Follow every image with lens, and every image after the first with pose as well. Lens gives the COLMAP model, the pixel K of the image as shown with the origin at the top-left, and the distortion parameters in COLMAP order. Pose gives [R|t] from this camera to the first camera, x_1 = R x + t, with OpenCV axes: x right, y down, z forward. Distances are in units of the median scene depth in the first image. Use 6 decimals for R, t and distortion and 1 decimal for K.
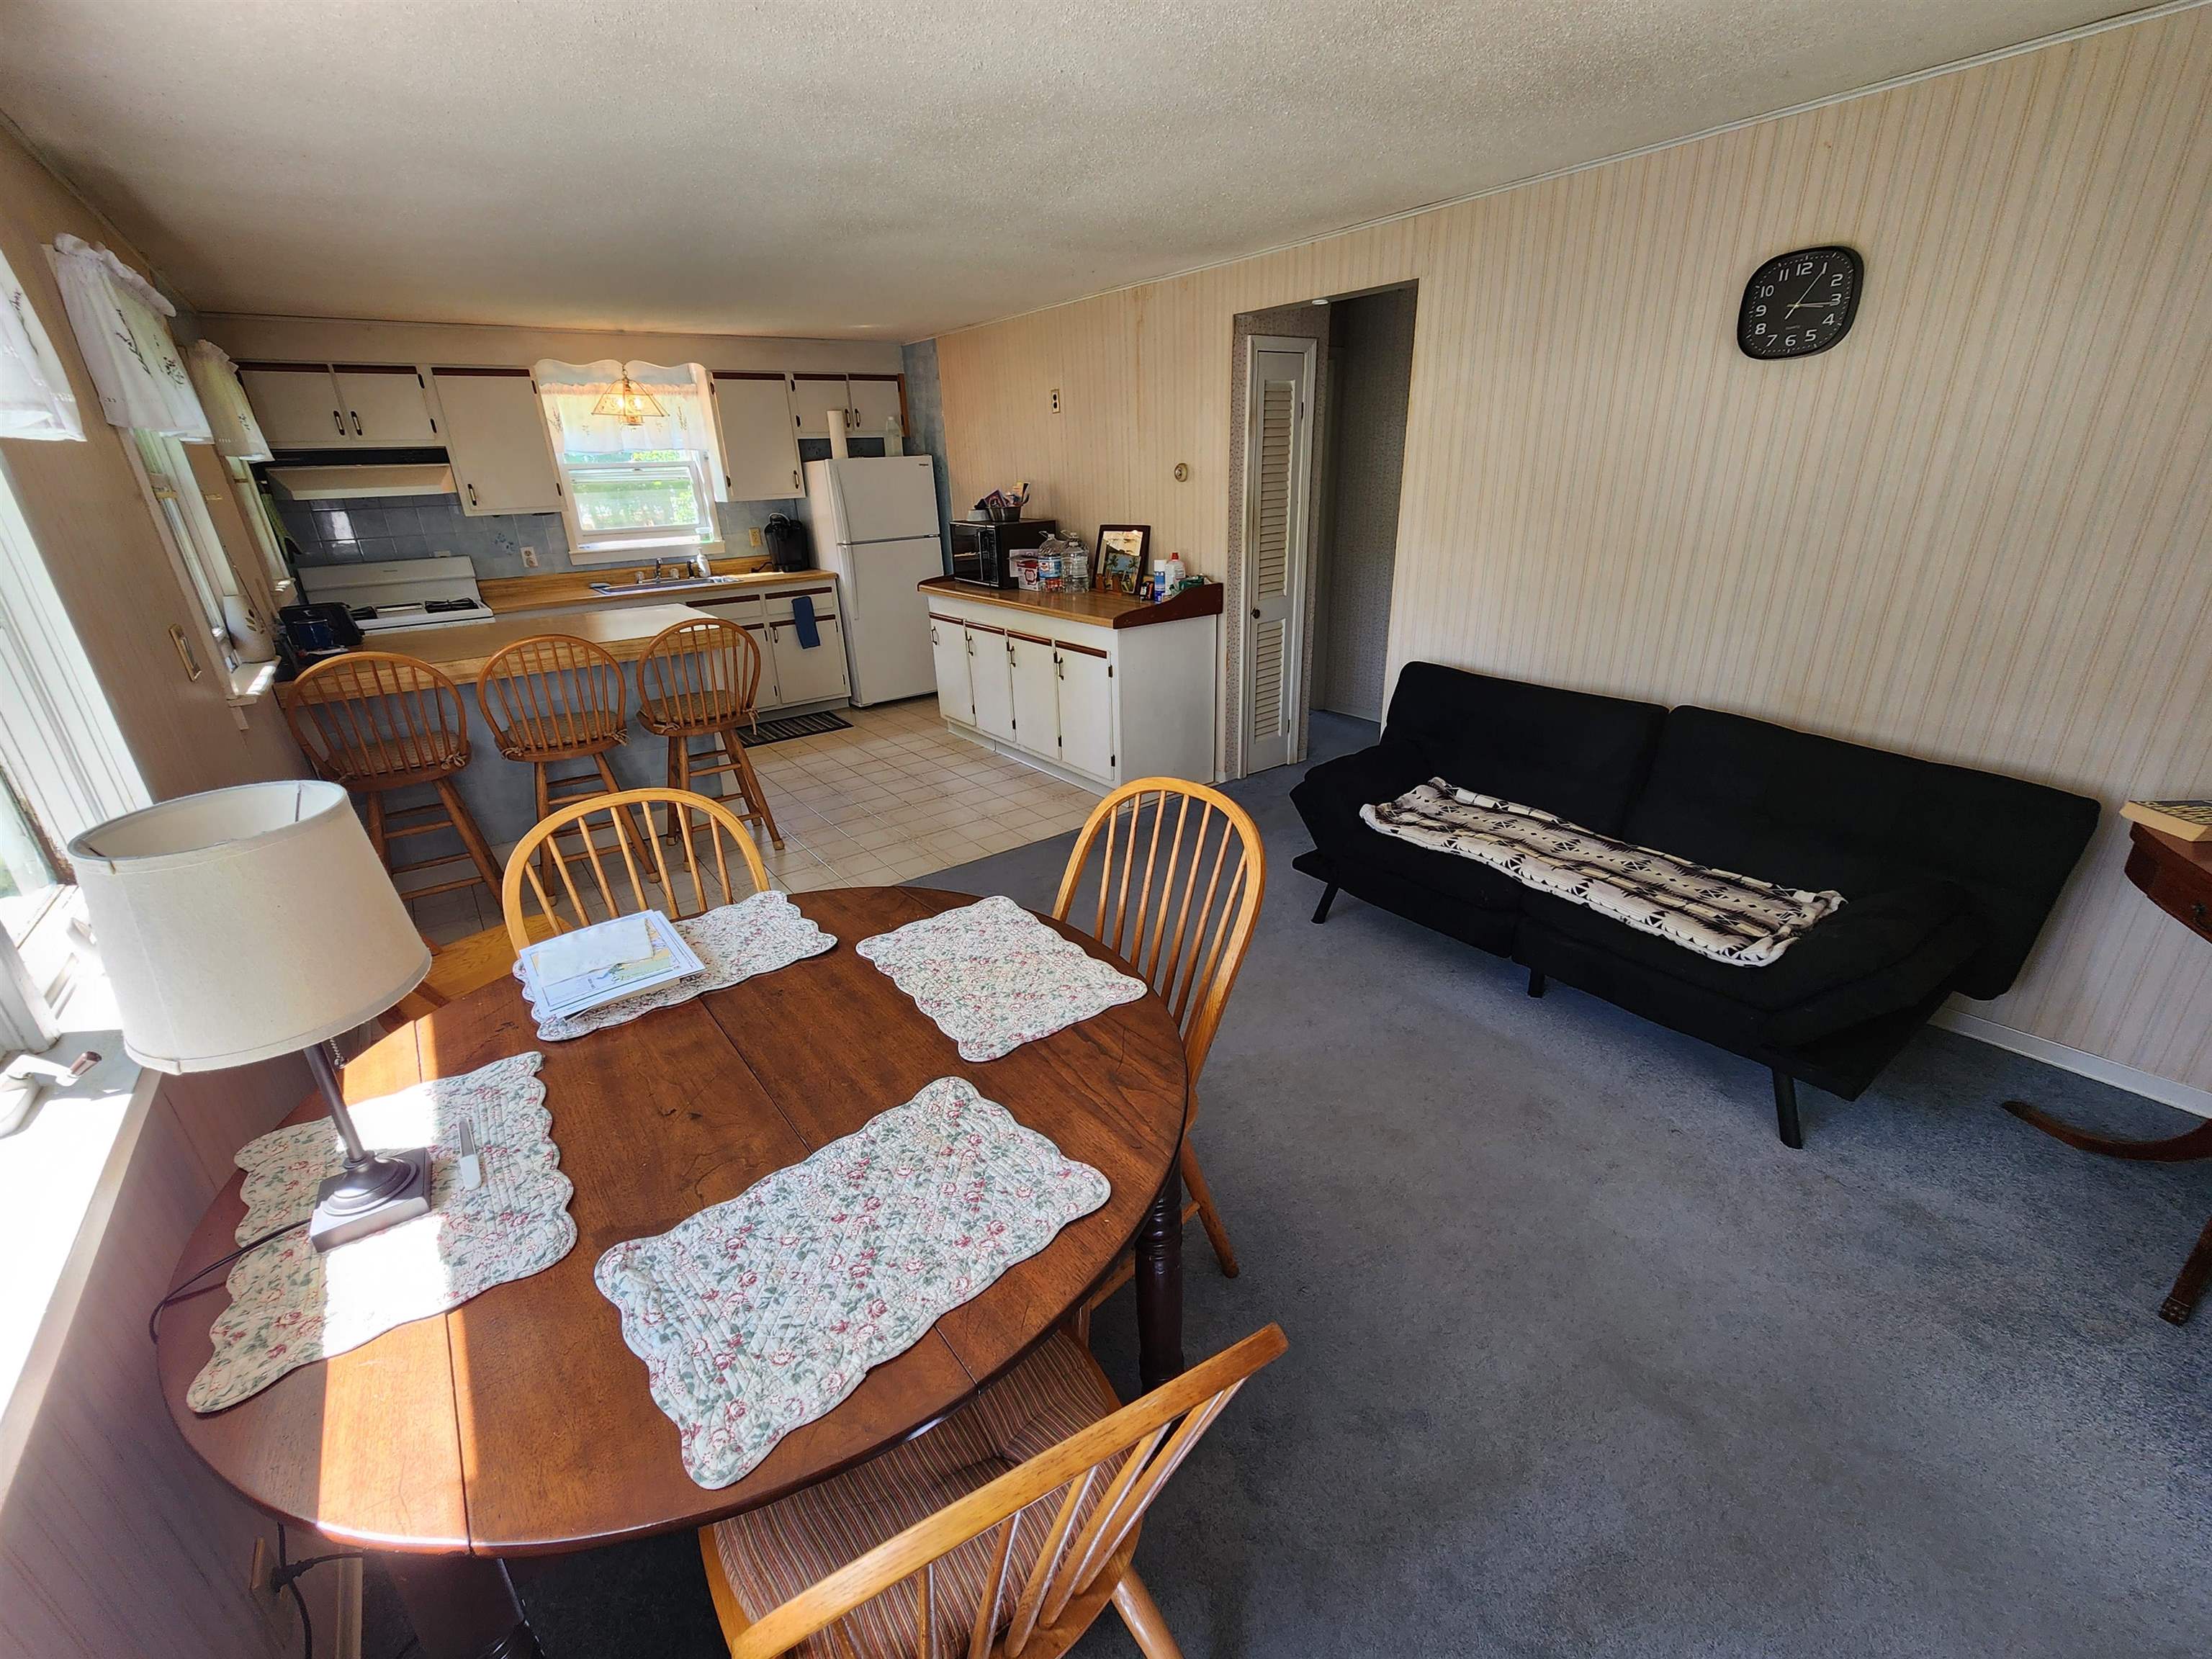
lens RADIAL K [[907.6, 0, 1091.6], [0, 907.6, 830.1], [0, 0, 1]] dist [-0.001177, 0.001264]
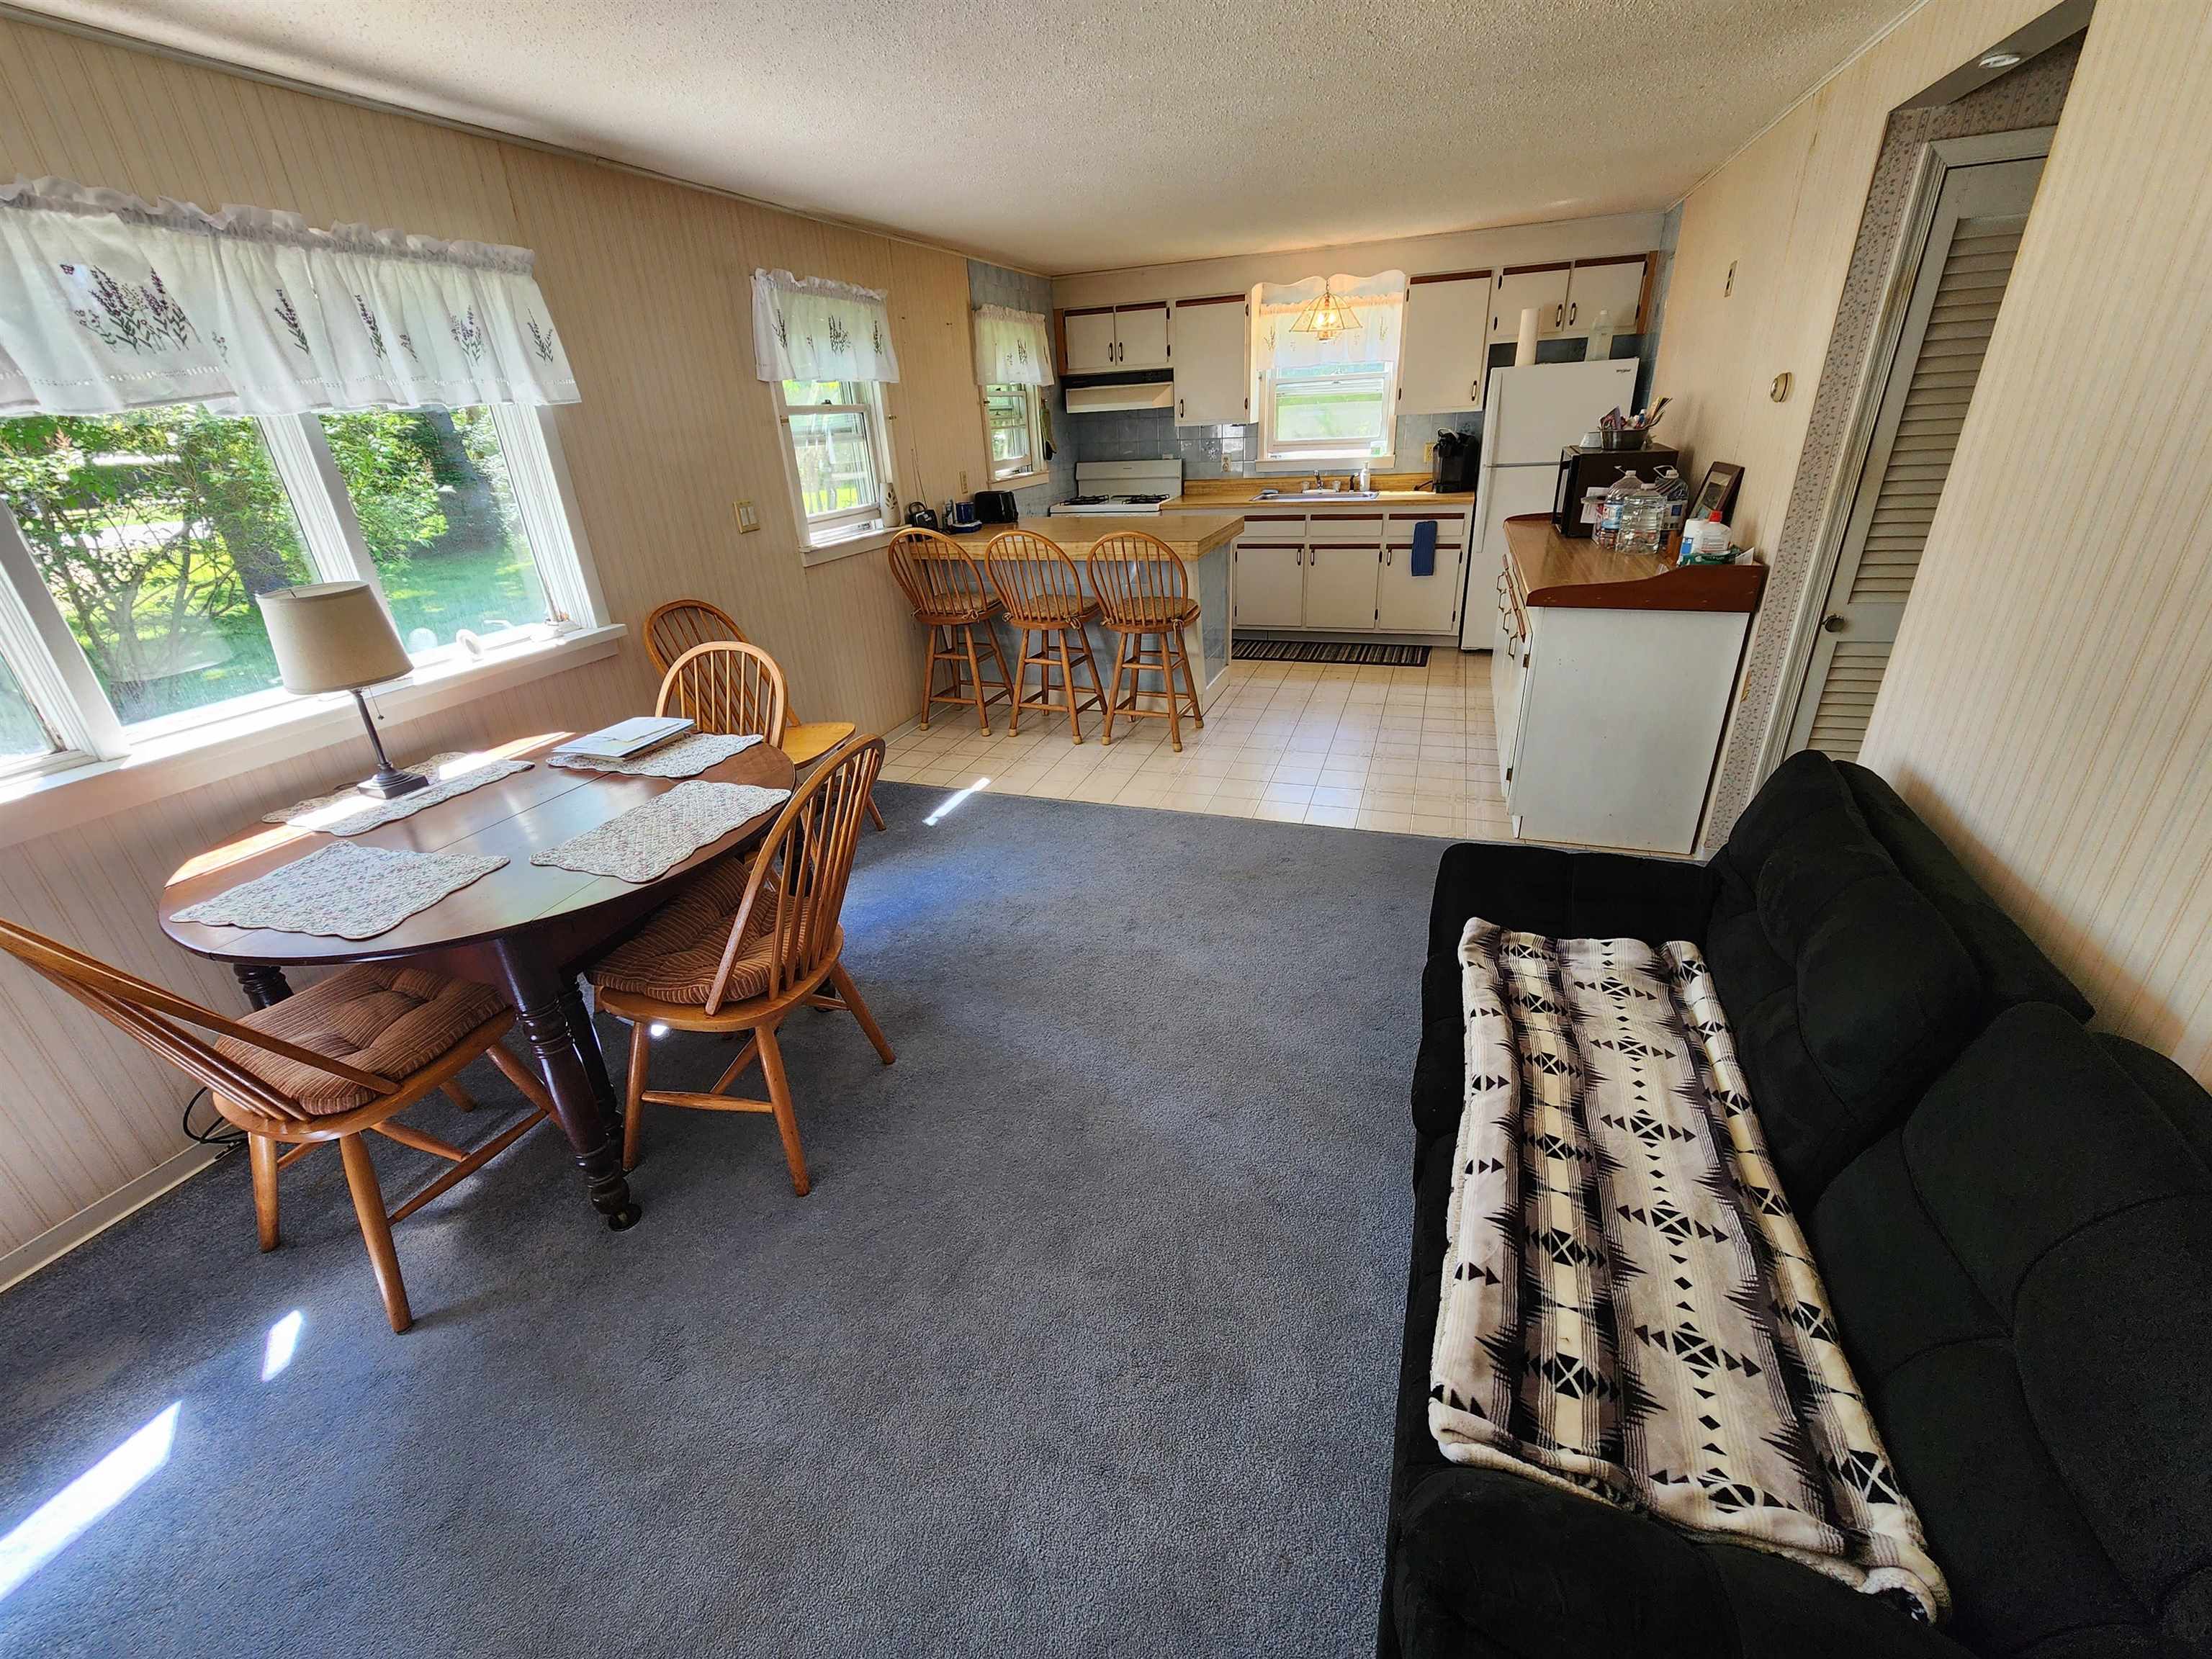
lens RADIAL K [[907.6, 0, 1099.9], [0, 907.6, 827.7], [0, 0, 1]] dist [-0.001177, 0.001264]
pose [[0.550285, 0.358234, -0.754225, 0.376861], [-0.284169, 0.929716, 0.234256, -0.100616], [0.785134, 0.085420, 0.613407, 0.215933]]
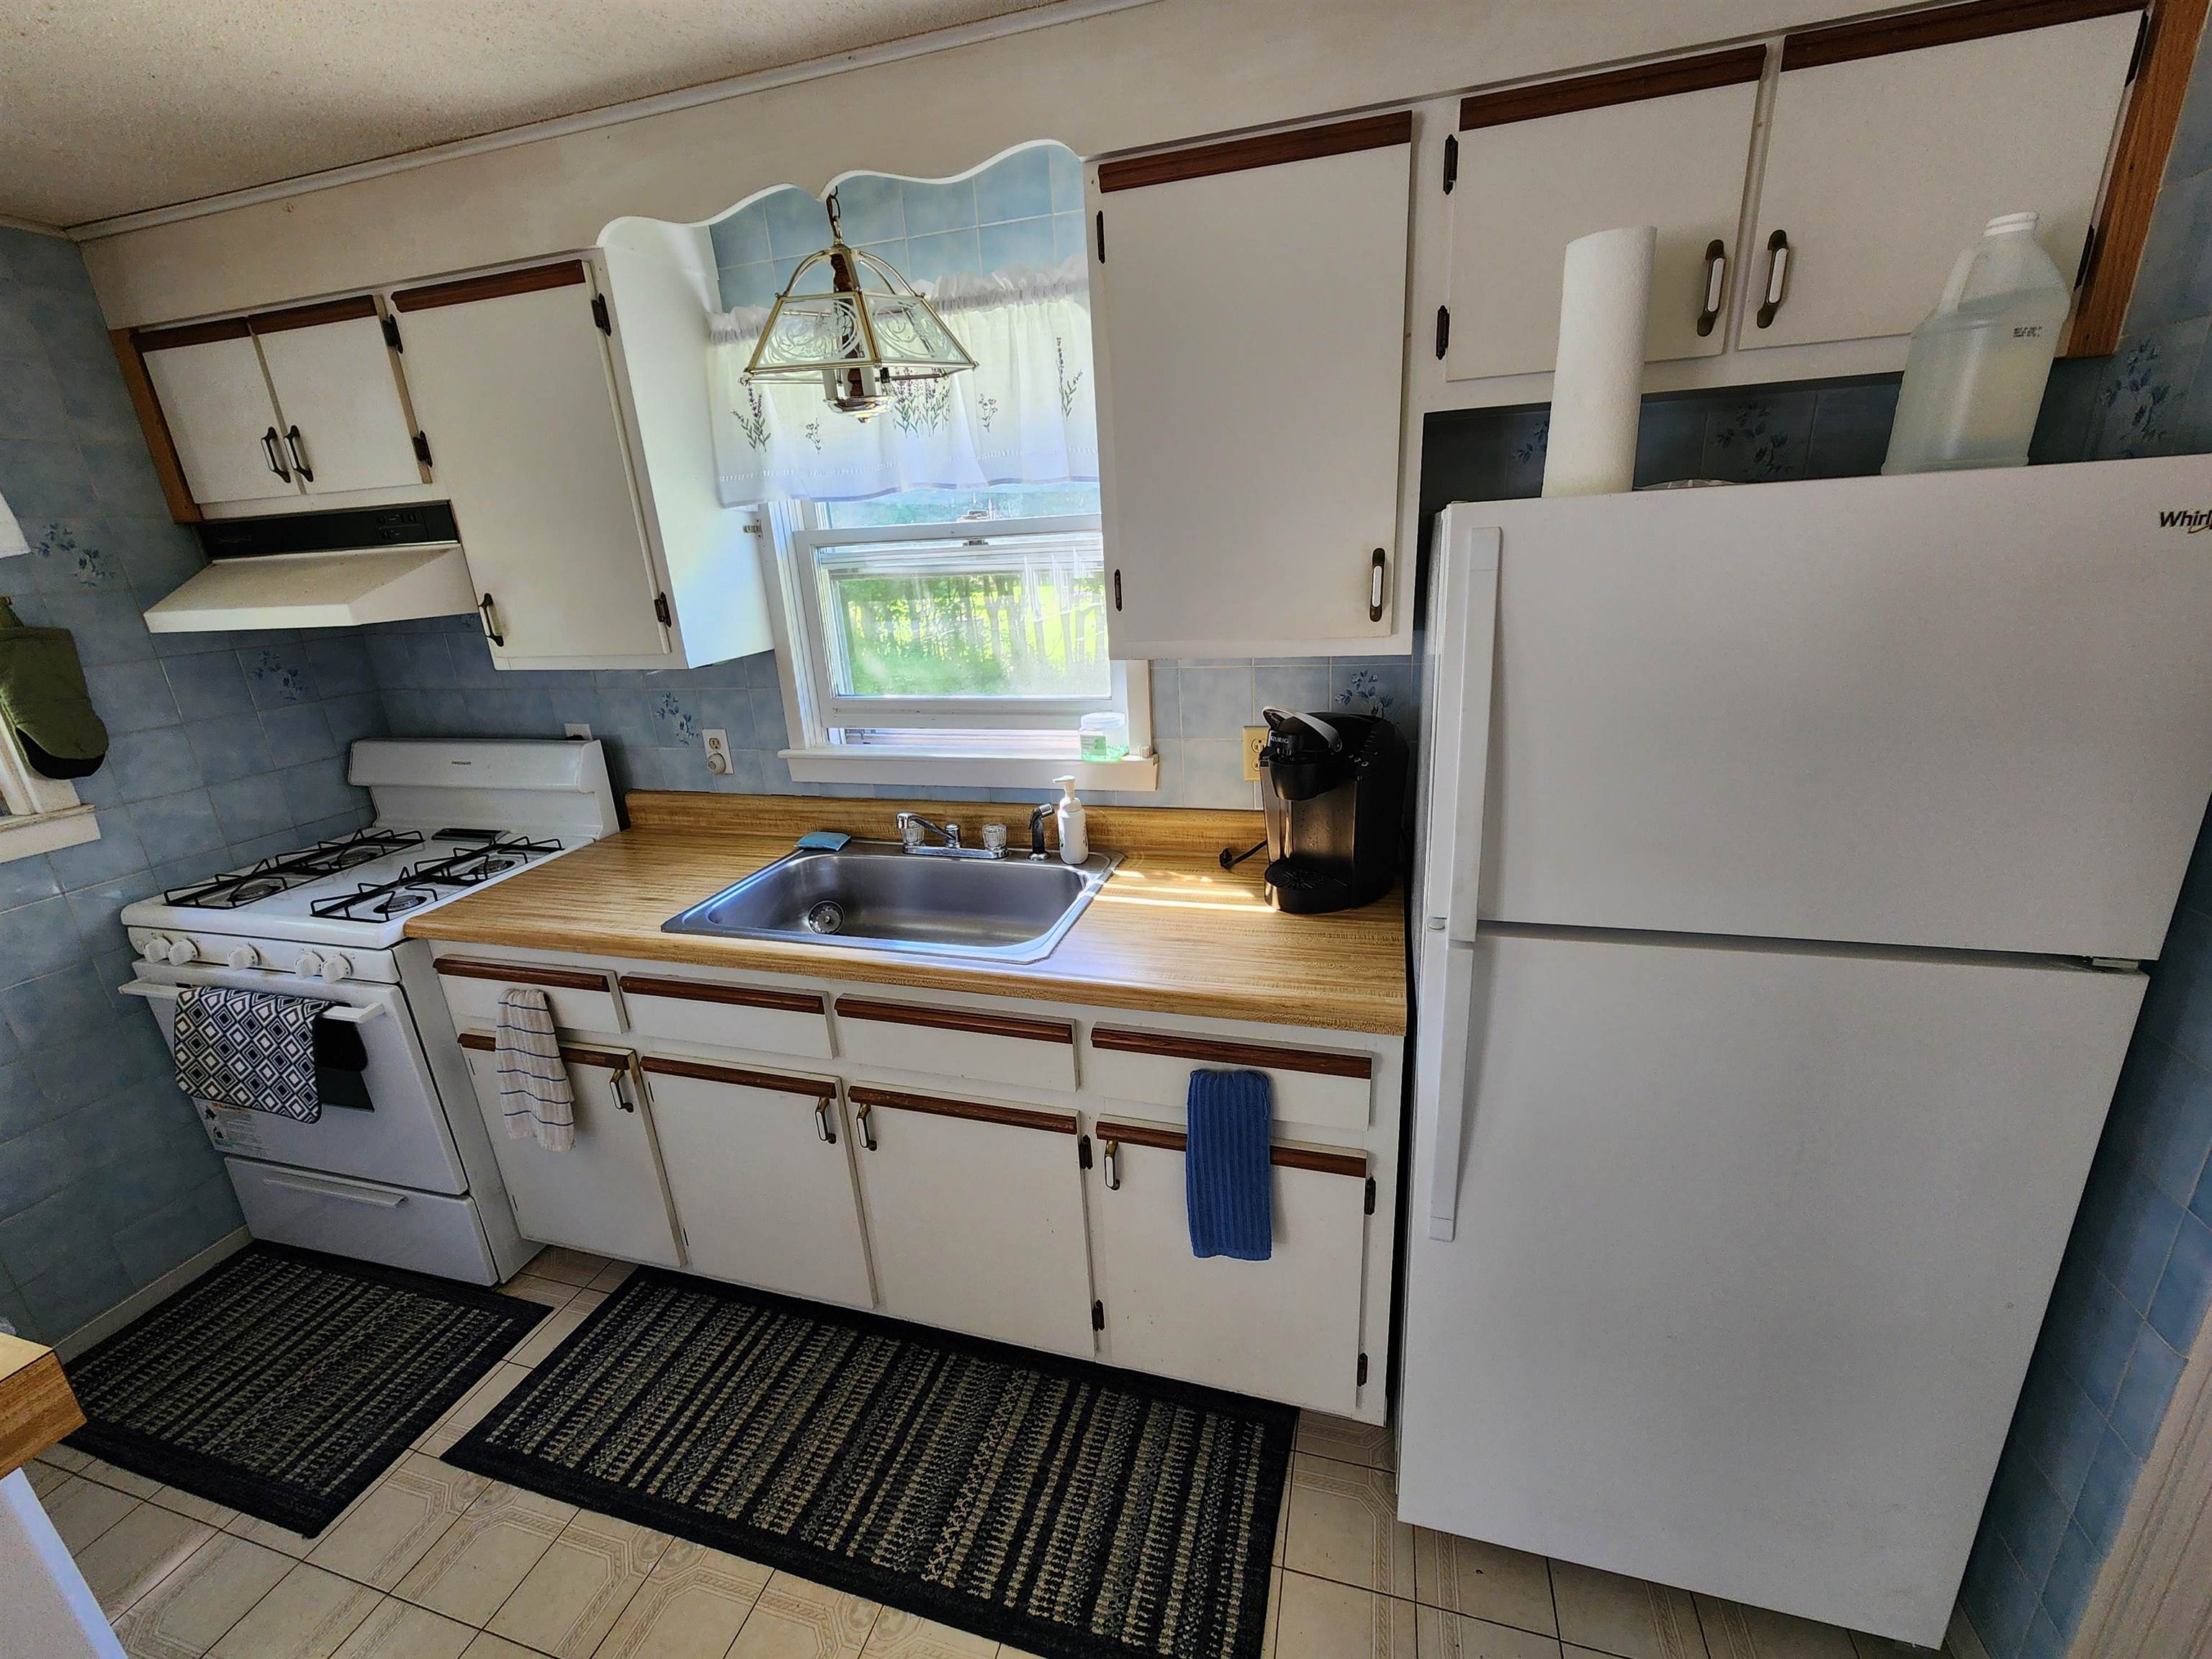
lens RADIAL K [[907.6, 0, 1106.3], [0, 907.6, 823.0], [0, 0, 1]] dist [-0.001177, 0.001264]
pose [[0.602421, 0.248197, -0.758608, -0.205744], [-0.270643, 0.957638, 0.098394, -0.396271], [0.750893, 0.146038, 0.644075, 0.960457]]
